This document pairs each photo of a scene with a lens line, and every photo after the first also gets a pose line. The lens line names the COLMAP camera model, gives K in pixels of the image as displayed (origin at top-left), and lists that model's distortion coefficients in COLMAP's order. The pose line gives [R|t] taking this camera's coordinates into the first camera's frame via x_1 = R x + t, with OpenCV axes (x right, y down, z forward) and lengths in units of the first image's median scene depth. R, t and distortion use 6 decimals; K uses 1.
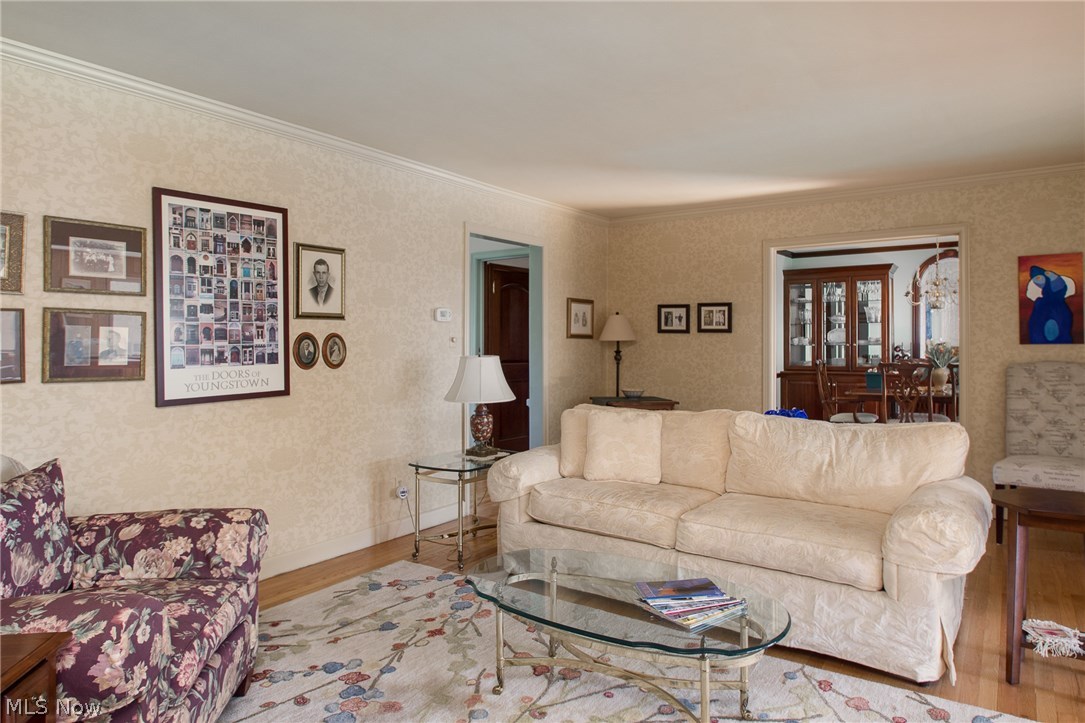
lens RADIAL K [[685.7, 0, 551.7], [0, 685.7, 354.1], [0, 0, 1]] dist [-0.003242, -0.002627]
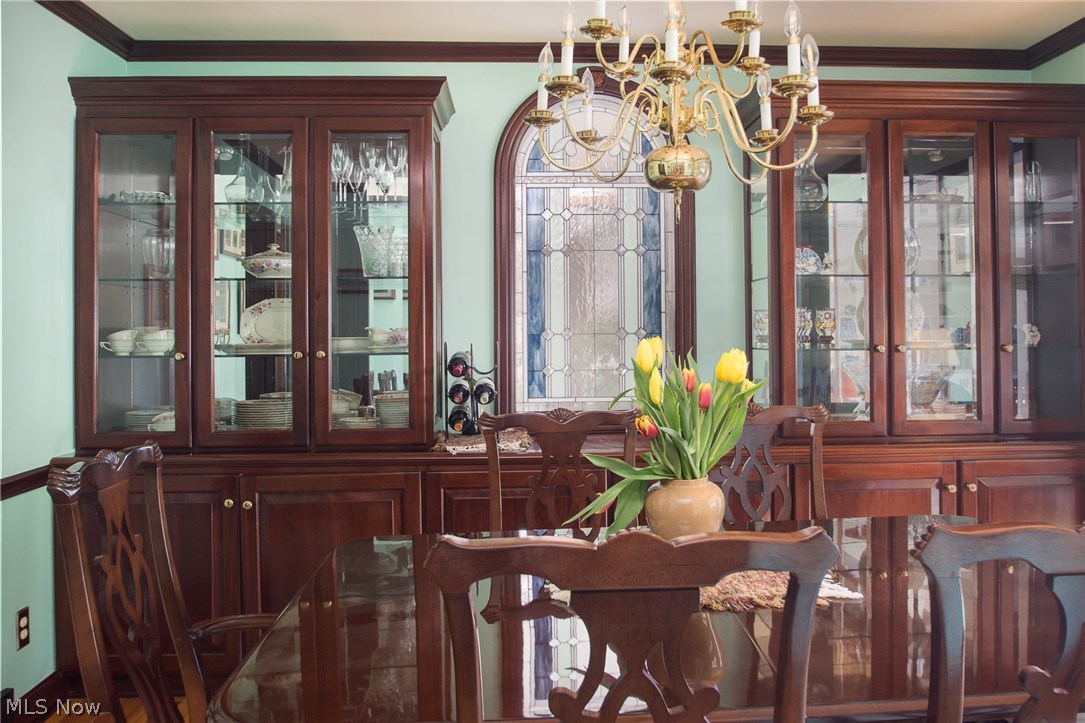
lens RADIAL K [[868.5, 0, 544.6], [0, 868.5, 354.7], [0, 0, 1]] dist [-0.004935, -0.002018]
pose [[0.804906, -0.001476, 0.593400, 0.346369], [0.013430, 0.999786, -0.015730, -0.006804], [-0.593250, 0.020630, 0.804754, 0.750557]]
